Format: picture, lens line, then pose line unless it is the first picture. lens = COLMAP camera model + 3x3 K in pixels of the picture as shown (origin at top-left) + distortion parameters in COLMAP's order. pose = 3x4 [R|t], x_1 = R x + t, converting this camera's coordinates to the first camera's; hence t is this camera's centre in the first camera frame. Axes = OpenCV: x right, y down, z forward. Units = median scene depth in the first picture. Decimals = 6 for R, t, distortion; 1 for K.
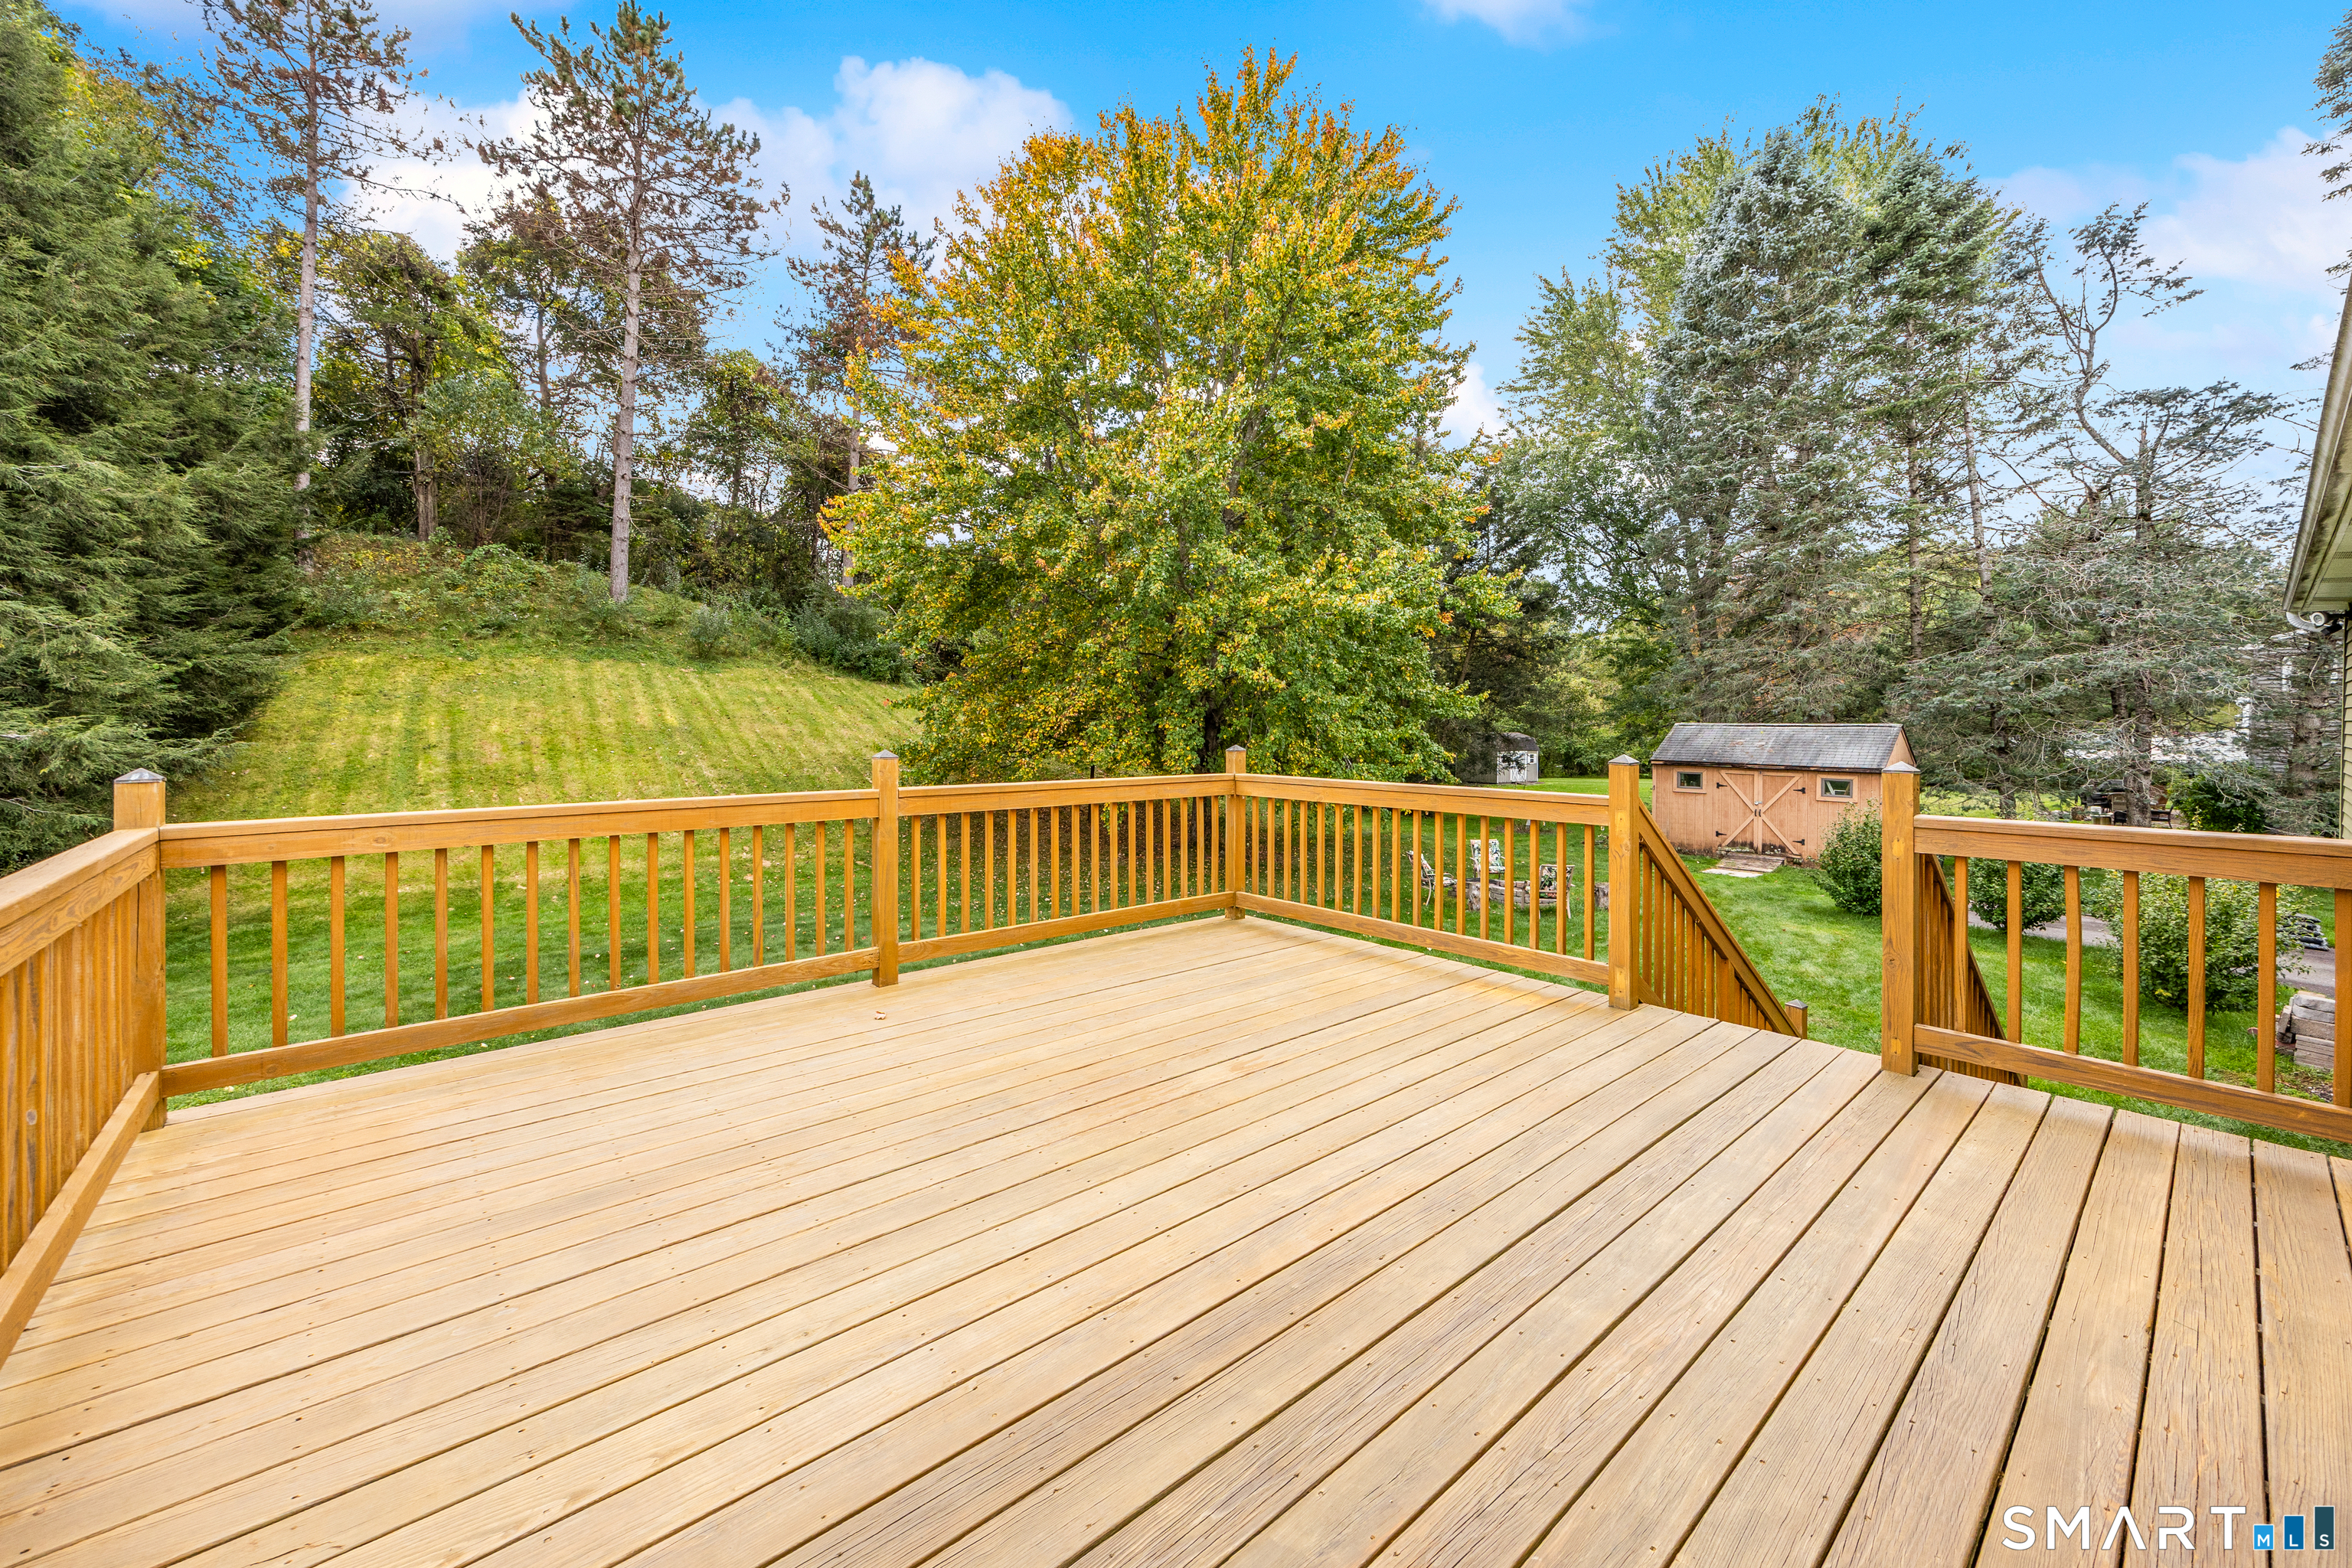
lens RADIAL K [[930.2, 0, 1202.5], [0, 930.2, 725.3], [0, 0, 1]] dist [0.001260, 0.000196]
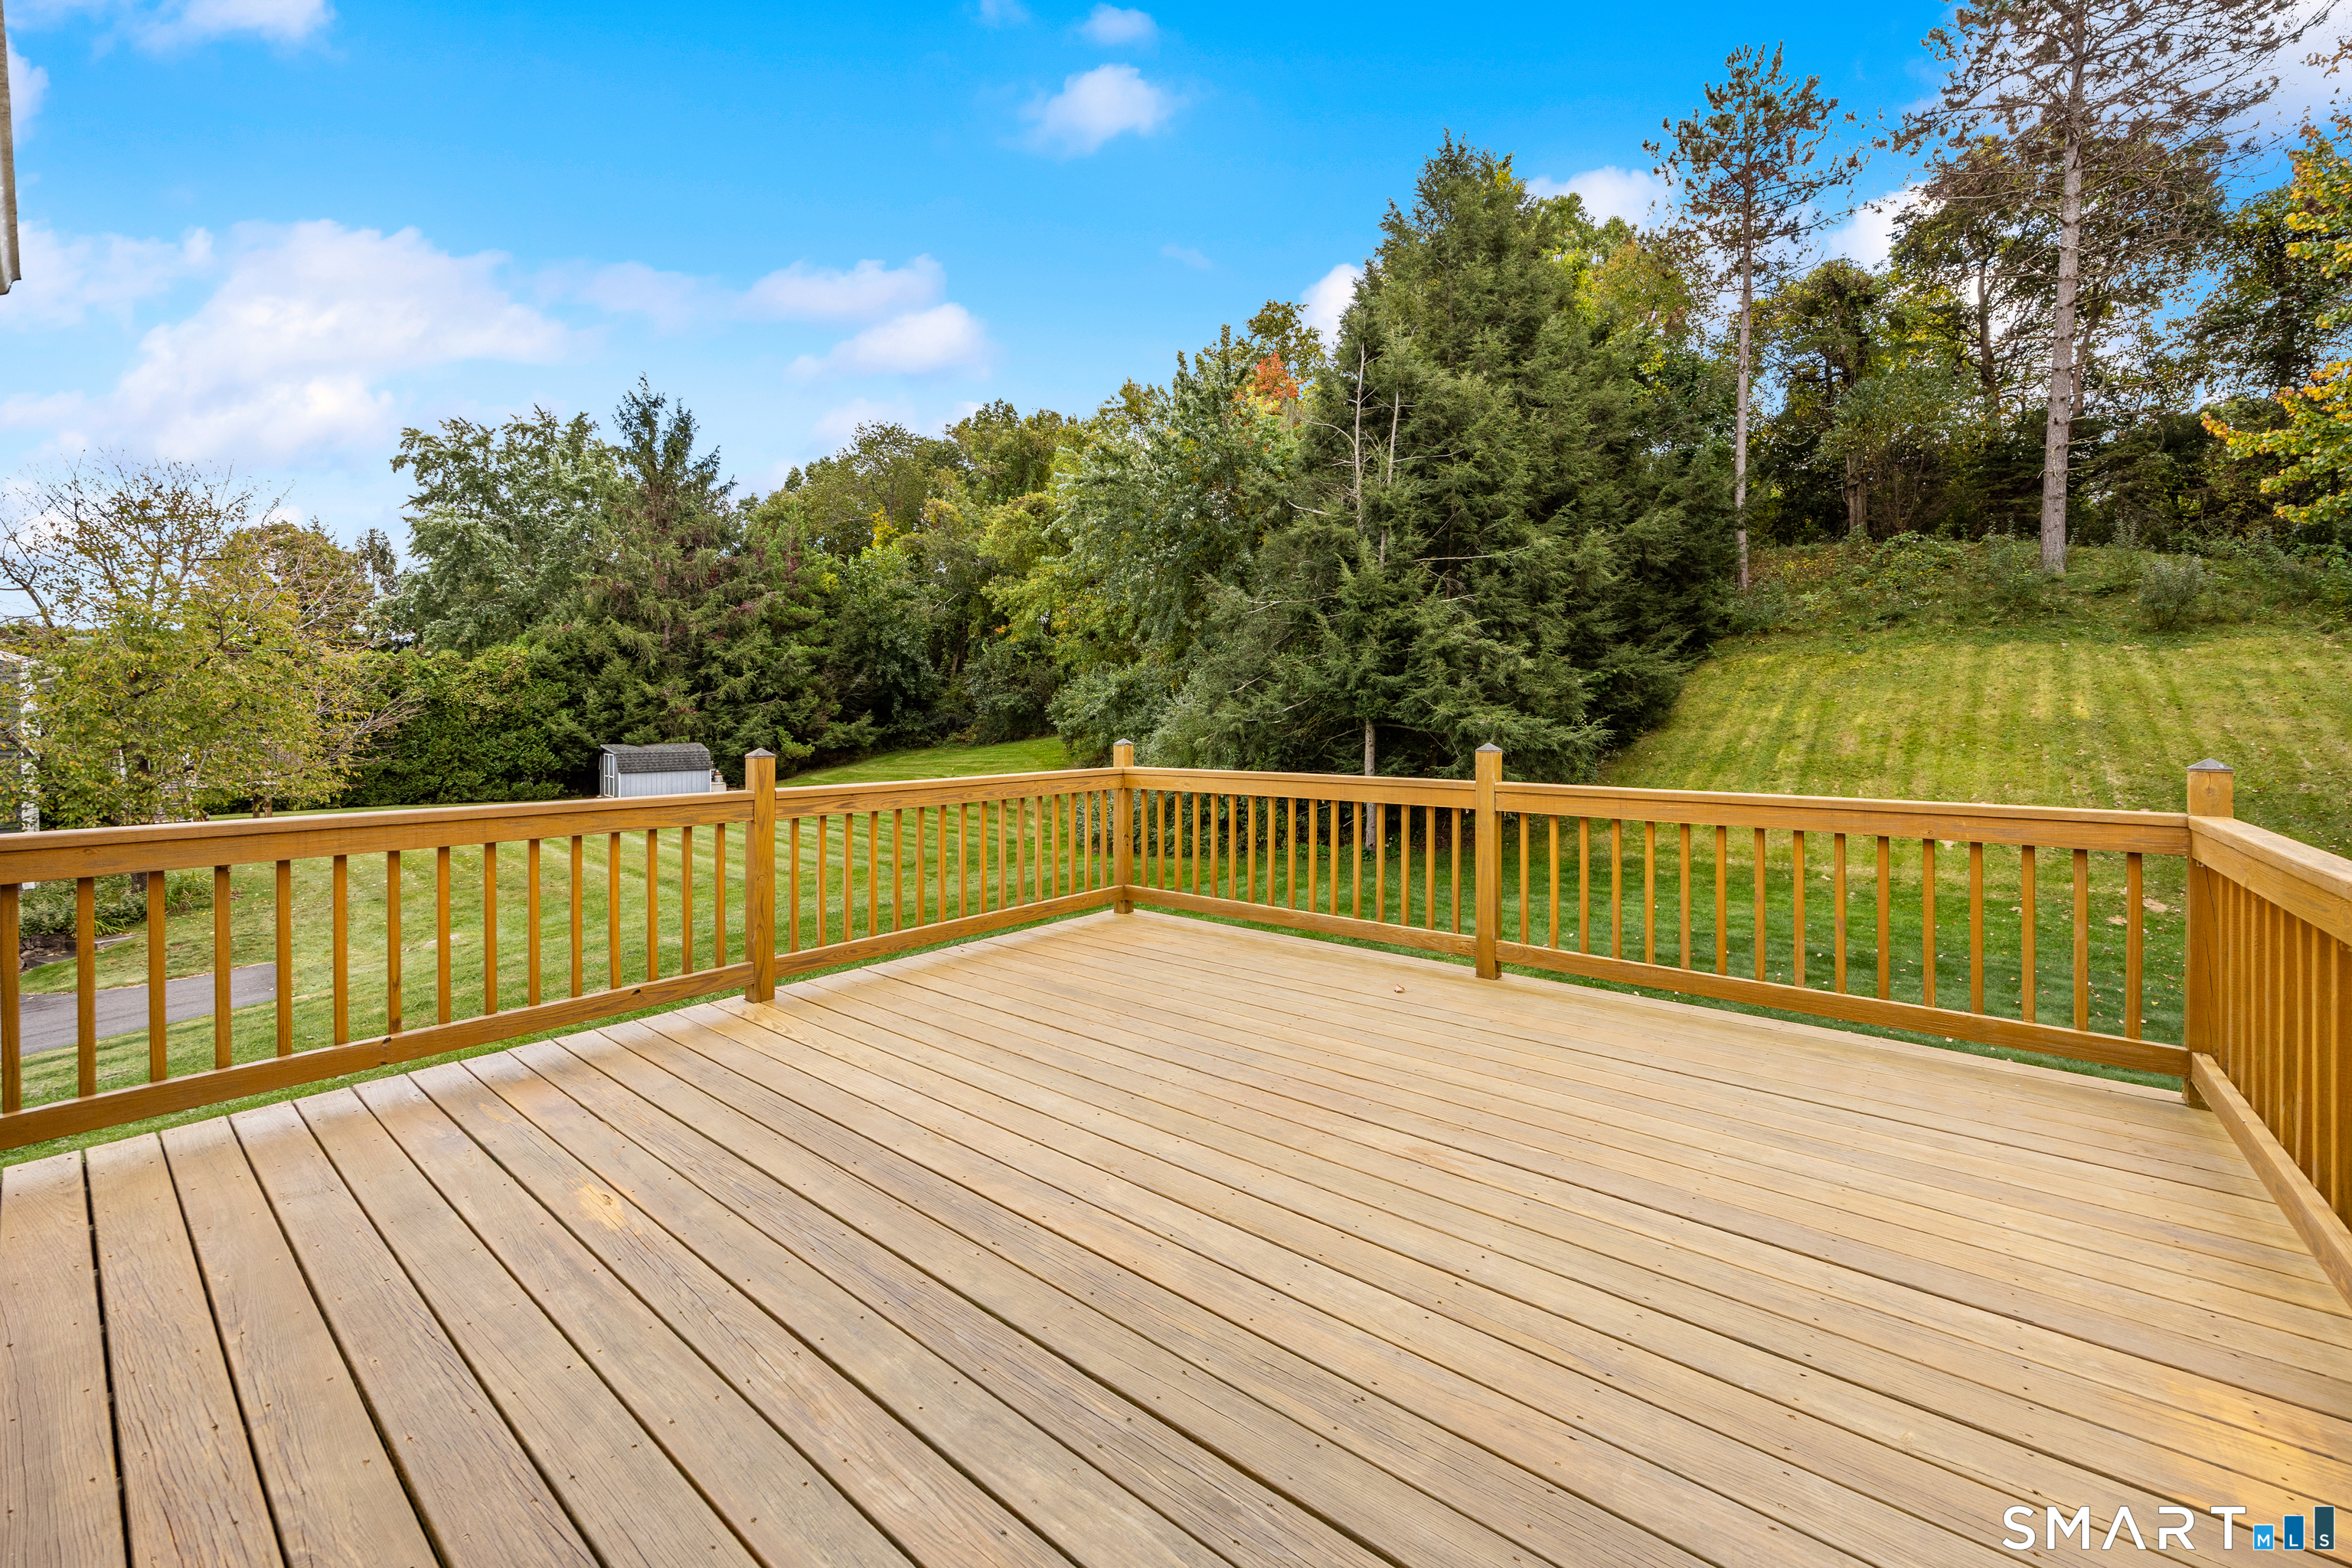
lens RADIAL K [[932.2, 0, 1160.5], [0, 932.2, 714.5], [0, 0, 1]] dist [-0.000115, 0.000168]
pose [[0.154423, 0.000261, -0.988005, 0.140002], [-0.002883, 0.999996, -0.000187, -0.000688], [0.988001, 0.002877, 0.154423, 0.116411]]
